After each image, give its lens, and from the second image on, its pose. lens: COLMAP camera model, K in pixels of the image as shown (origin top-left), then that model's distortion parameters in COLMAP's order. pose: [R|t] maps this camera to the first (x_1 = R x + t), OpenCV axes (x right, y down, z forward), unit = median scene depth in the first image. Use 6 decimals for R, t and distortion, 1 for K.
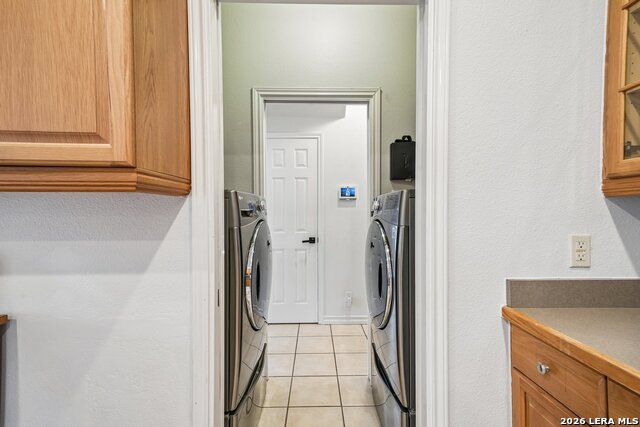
lens RADIAL K [[282.6, 0, 322.0], [0, 282.6, 214.9], [0, 0, 1]] dist [0.020072, 0.001615]
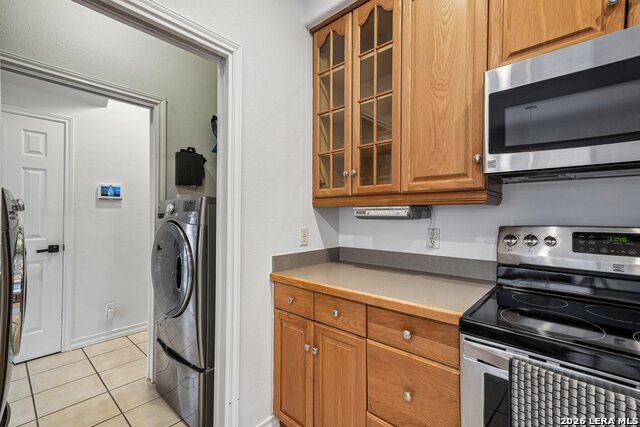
lens RADIAL K [[282.6, 0, 316.3], [0, 282.6, 212.5], [0, 0, 1]] dist [0.020072, 0.001615]
pose [[0.696241, 0.011058, 0.717723, -0.168465], [0.000074, 0.999880, -0.015478, -0.000327], [-0.717808, 0.010830, 0.696157, -0.154138]]
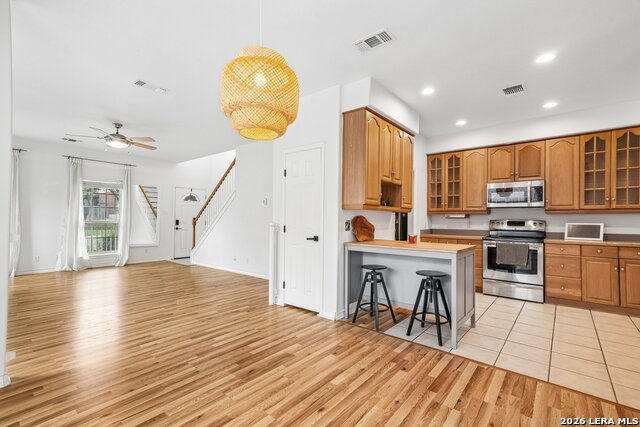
lens RADIAL K [[282.6, 0, 323.3], [0, 282.6, 215.7], [0, 0, 1]] dist [0.020072, 0.001615]
pose [[0.661196, 0.013155, 0.750098, -2.171835], [-0.003719, 0.999891, -0.014258, 0.022527], [-0.750204, 0.006638, 0.661173, -0.538354]]
